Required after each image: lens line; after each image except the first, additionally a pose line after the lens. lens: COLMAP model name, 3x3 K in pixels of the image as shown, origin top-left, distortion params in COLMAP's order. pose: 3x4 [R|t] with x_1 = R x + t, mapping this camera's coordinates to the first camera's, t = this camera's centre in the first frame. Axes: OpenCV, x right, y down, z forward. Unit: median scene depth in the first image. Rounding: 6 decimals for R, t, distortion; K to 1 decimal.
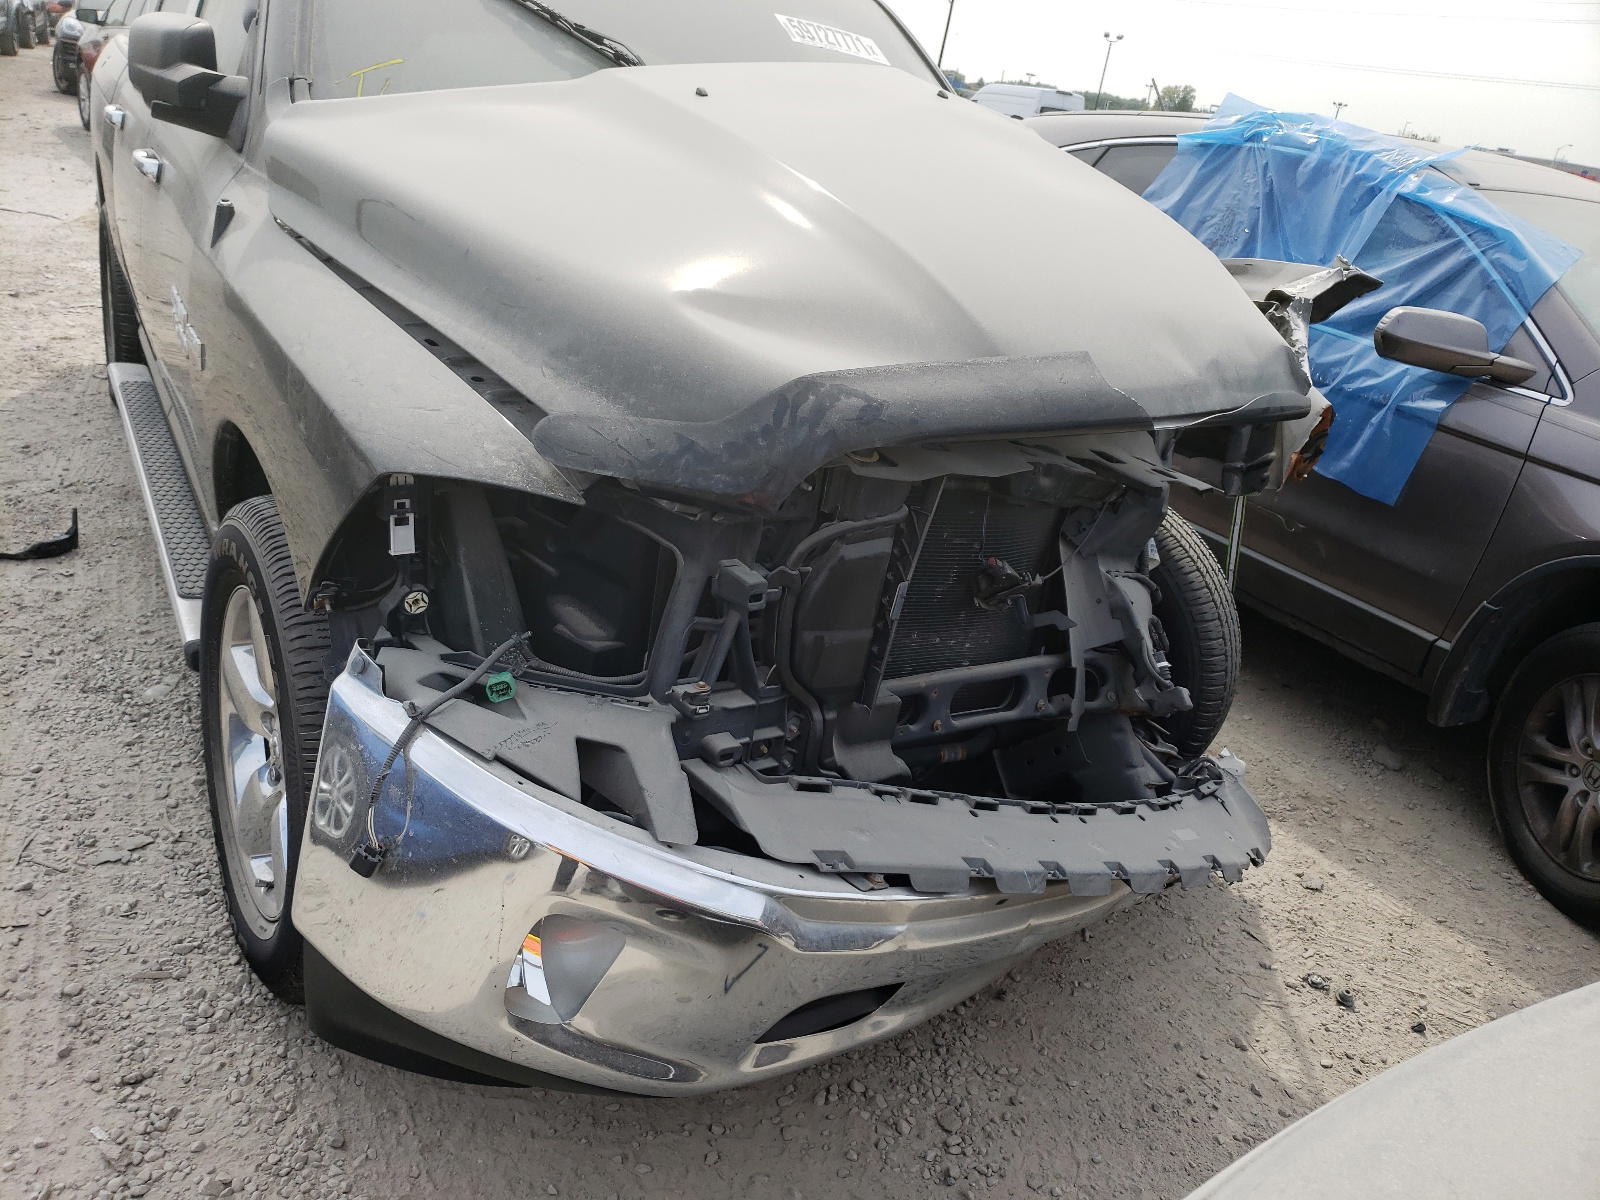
lens RADIAL K [[1190.8, 0, 800.0], [0, 1190.8, 600.0], [0, 0, 1]] dist [0.066235, -0.053299]
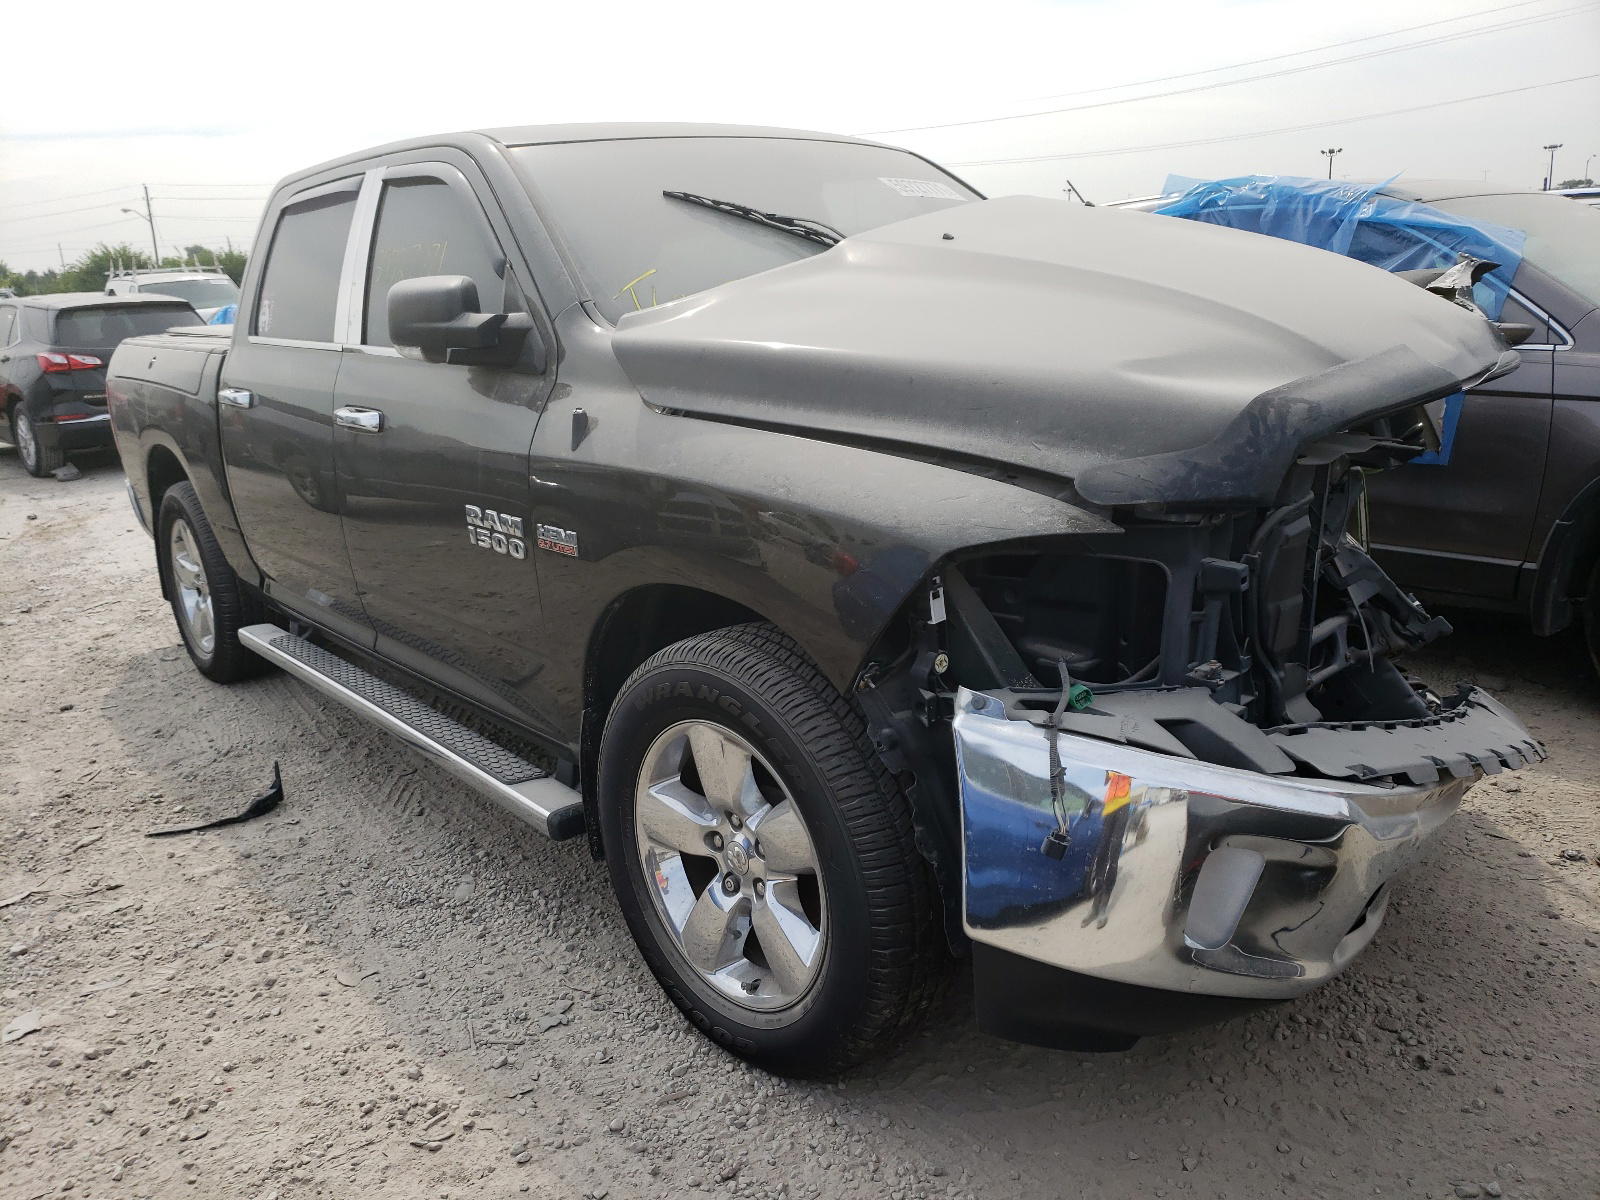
lens RADIAL K [[1207.4, 0, 800.0], [0, 1207.4, 600.0], [0, 0, 1]] dist [-0.003744, 0.034254]
pose [[0.964117, -0.238792, 0.116006, -0.386949], [0.251184, 0.961960, -0.107427, 0.022588], [-0.085940, 0.132711, 0.987422, -0.122168]]
